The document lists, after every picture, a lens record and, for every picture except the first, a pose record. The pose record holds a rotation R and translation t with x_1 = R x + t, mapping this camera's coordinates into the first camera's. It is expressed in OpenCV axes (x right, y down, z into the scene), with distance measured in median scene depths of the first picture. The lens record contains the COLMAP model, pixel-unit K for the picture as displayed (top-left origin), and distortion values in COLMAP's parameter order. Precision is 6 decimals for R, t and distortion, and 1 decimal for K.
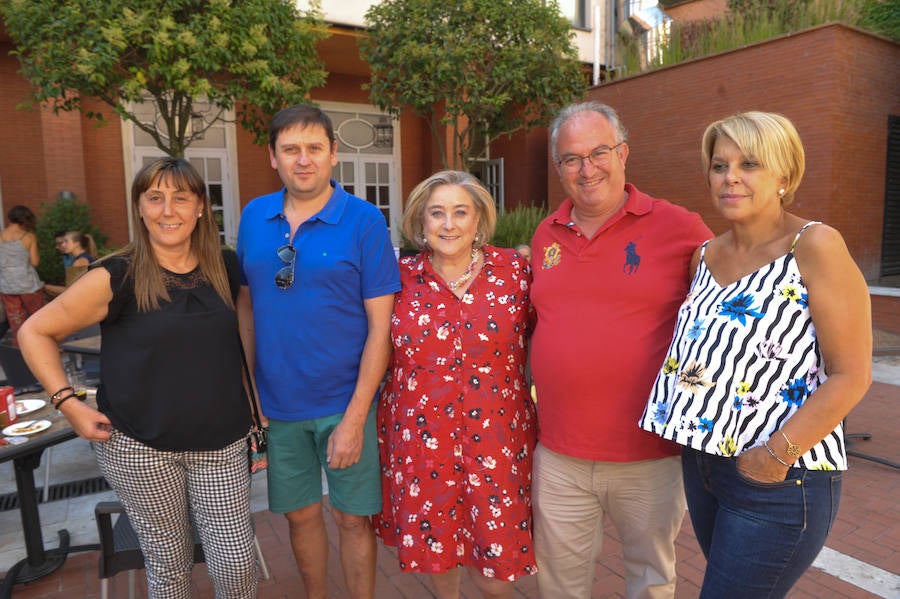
lens RADIAL K [[600.5, 0, 450.0], [0, 600.5, 299.5], [0, 0, 1]] dist [-0.054703, -0.003640]
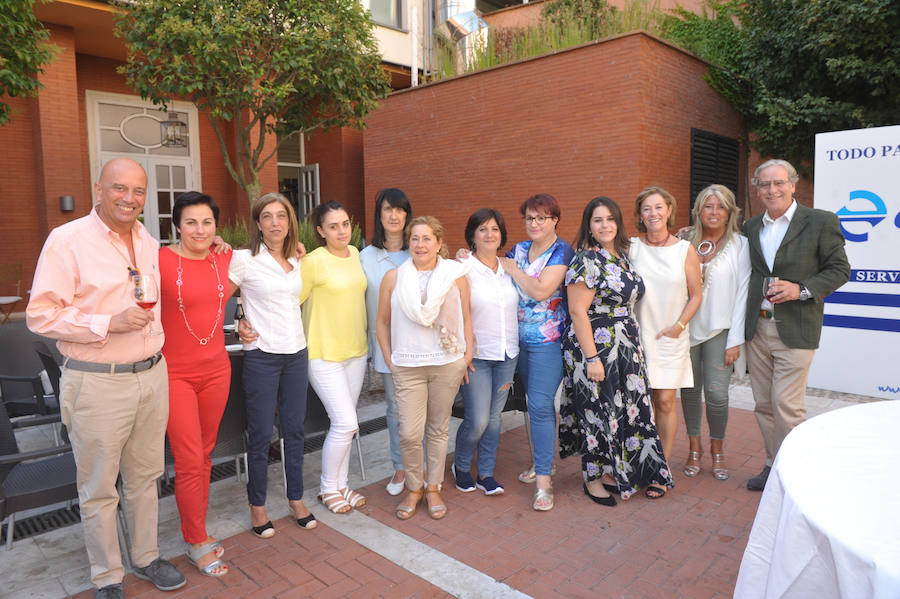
lens RADIAL K [[600.5, 0, 450.0], [0, 600.5, 299.5], [0, 0, 1]] dist [-0.054703, -0.003640]
pose [[0.967482, -0.023913, 0.251808, 0.093492], [0.028216, 0.999511, -0.013493, -0.018095], [-0.251363, 0.020160, 0.967683, 0.122340]]
